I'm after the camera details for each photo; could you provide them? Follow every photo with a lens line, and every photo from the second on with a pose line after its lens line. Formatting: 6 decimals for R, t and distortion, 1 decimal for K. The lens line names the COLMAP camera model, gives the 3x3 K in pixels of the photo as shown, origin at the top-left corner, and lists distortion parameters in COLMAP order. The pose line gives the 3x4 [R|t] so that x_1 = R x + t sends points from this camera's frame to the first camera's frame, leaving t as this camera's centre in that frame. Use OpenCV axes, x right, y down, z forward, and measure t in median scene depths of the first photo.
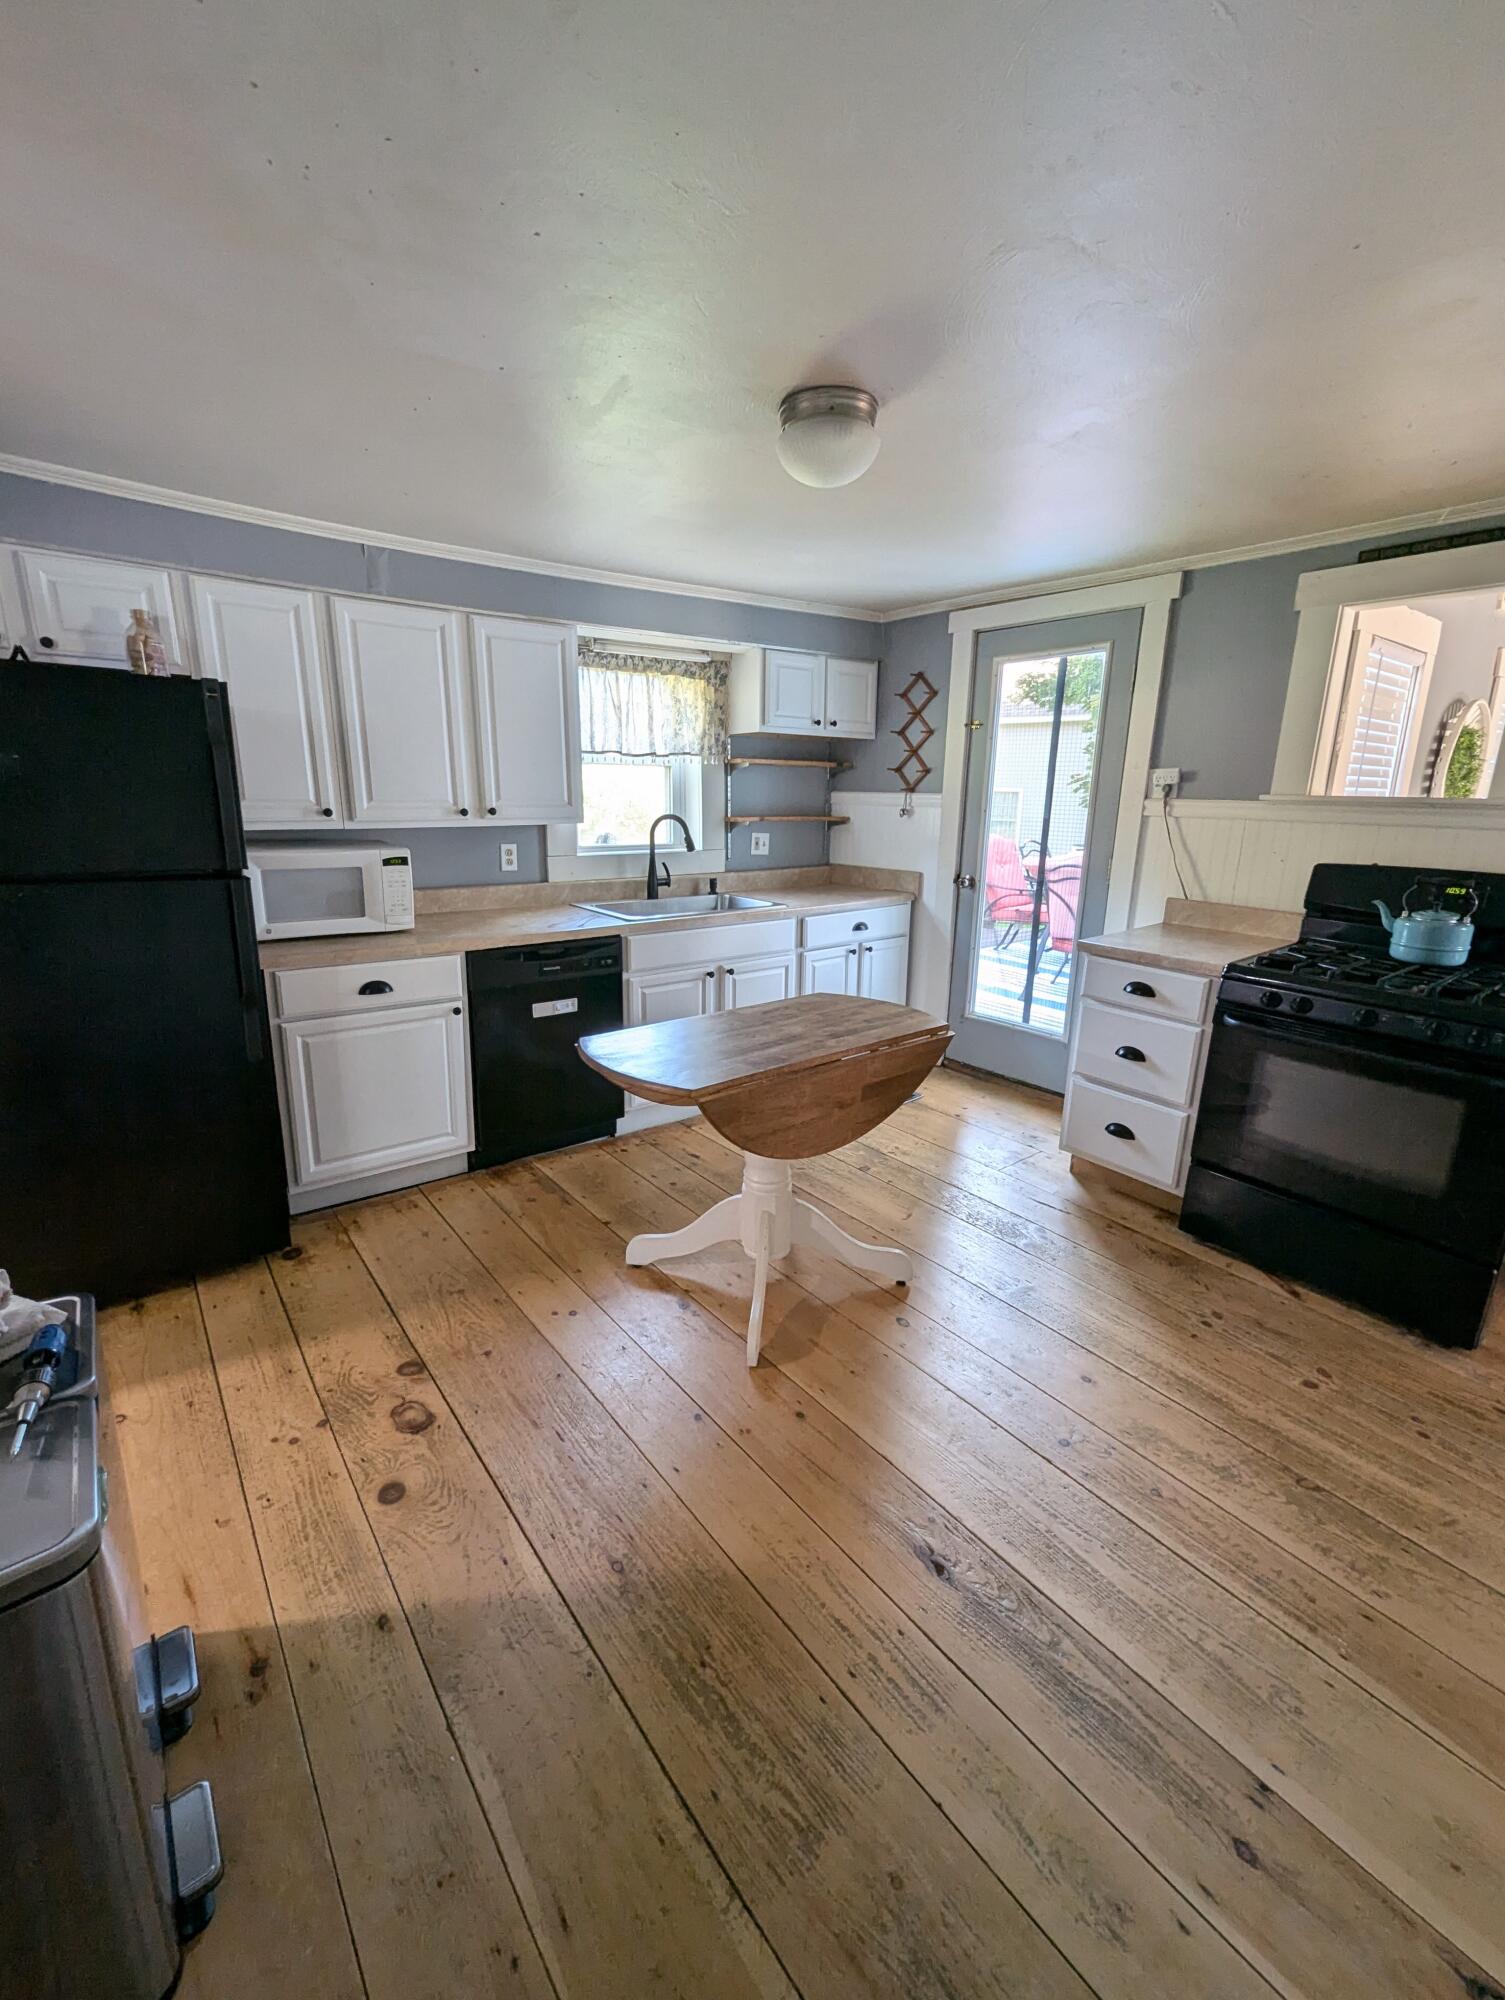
lens RADIAL K [[826.7, 0, 749.2], [0, 826.7, 996.0], [0, 0, 1]] dist [-0.001826, -0.001147]
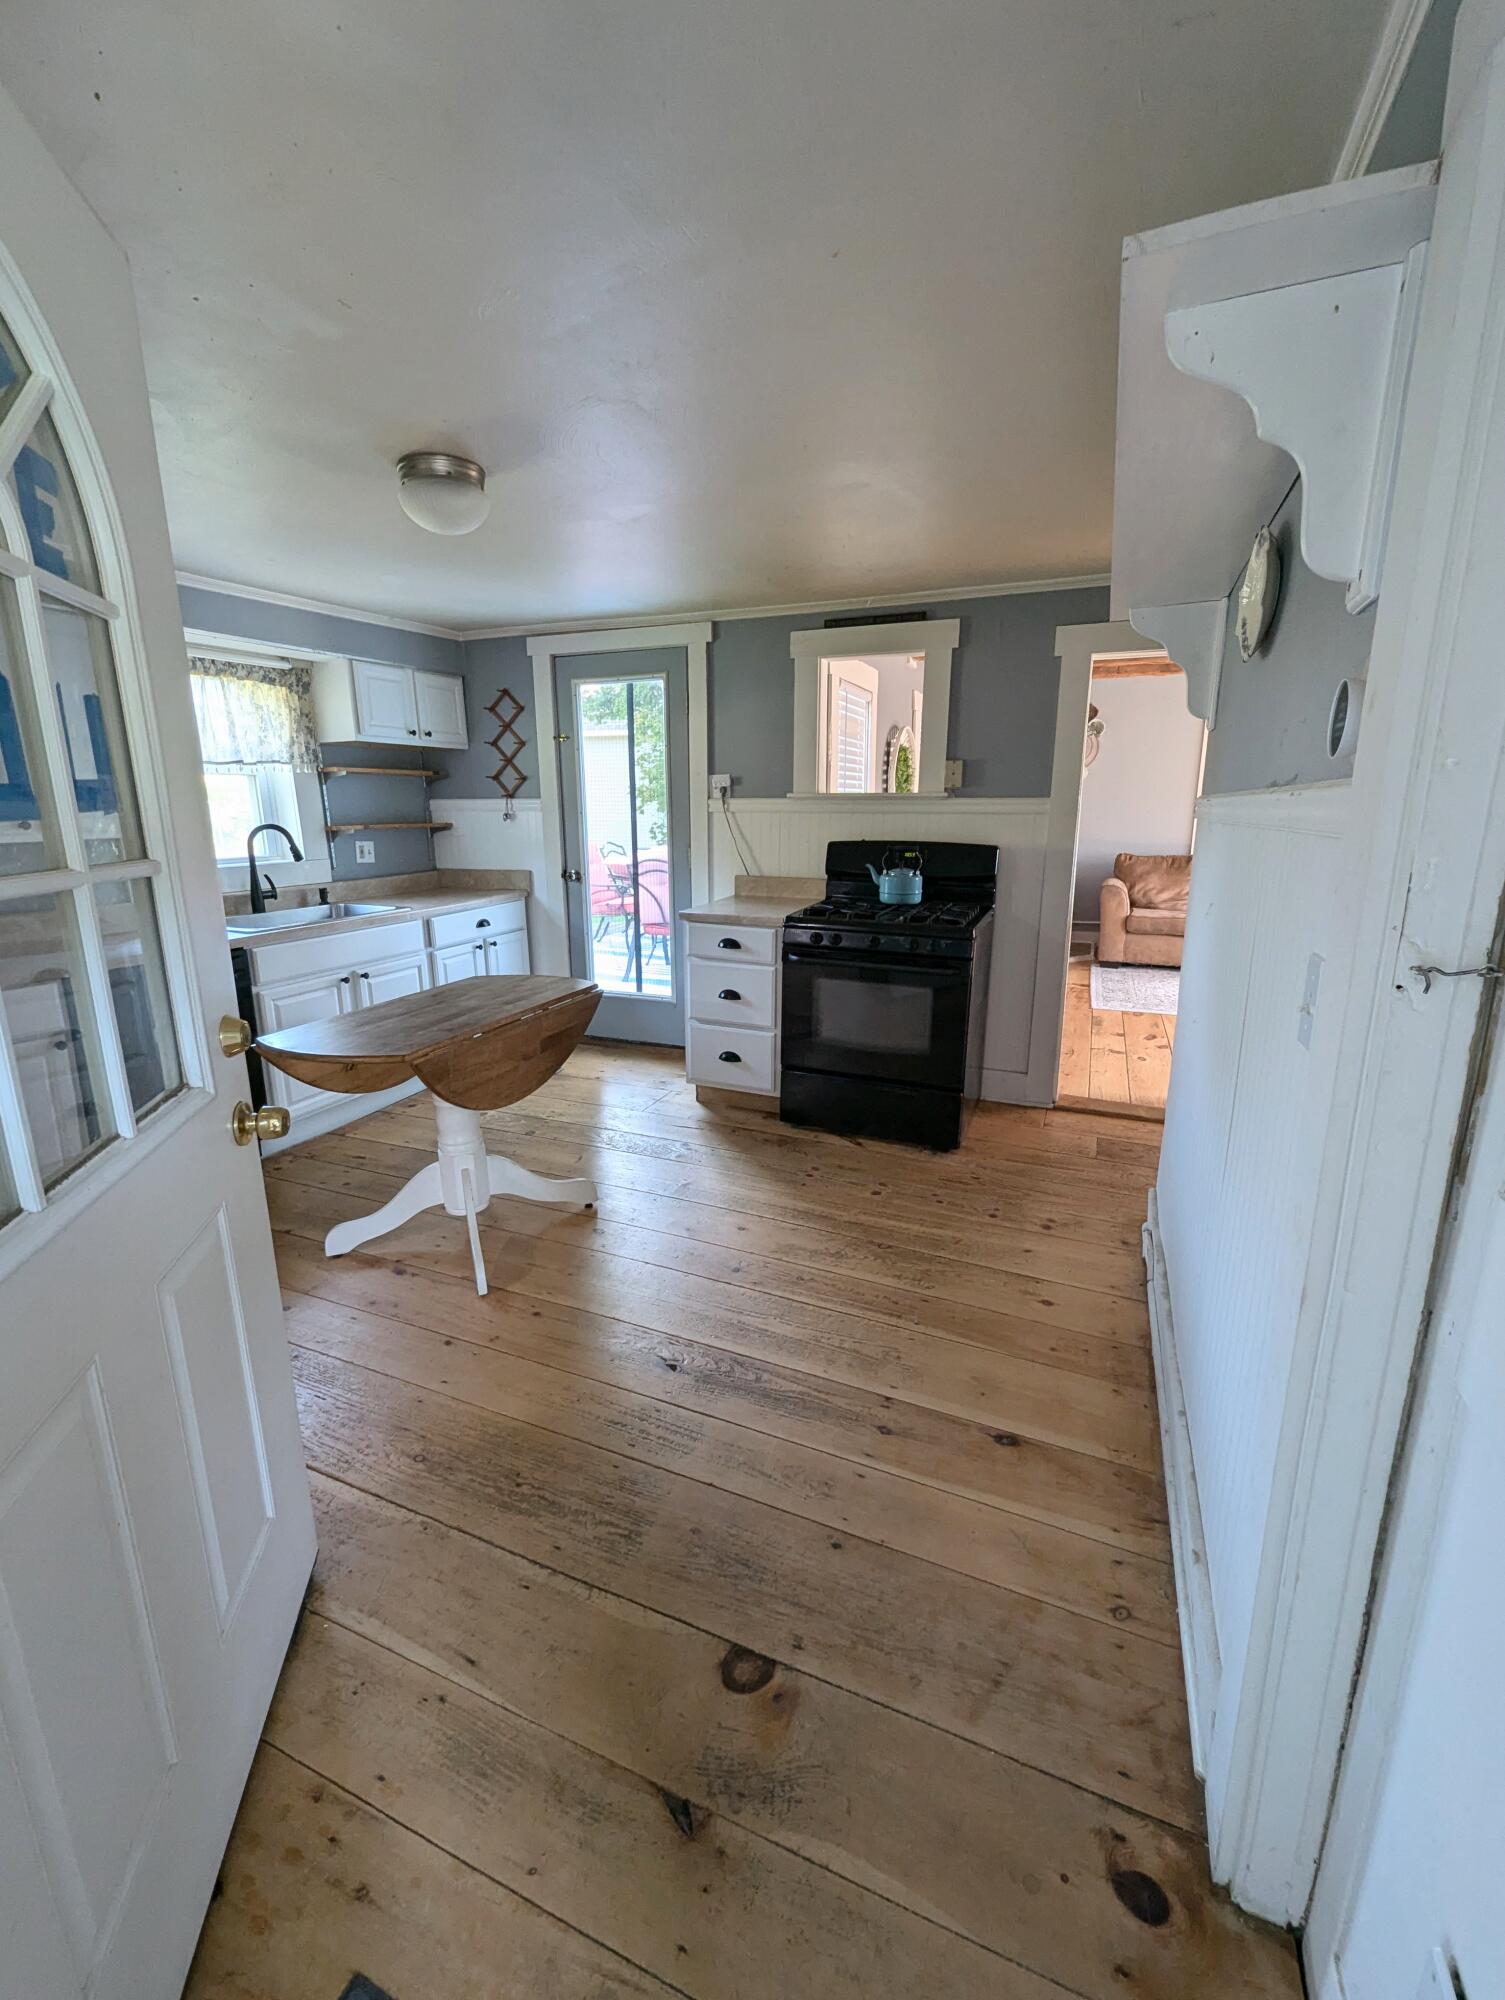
lens RADIAL K [[826.7, 0, 753.1], [0, 826.7, 995.9], [0, 0, 1]] dist [-0.001826, -0.001147]
pose [[0.868763, -0.131115, 0.477556, -0.132505], [0.137770, 0.990236, 0.021245, 0.053979], [-0.475679, 0.047336, 0.878344, -0.160926]]
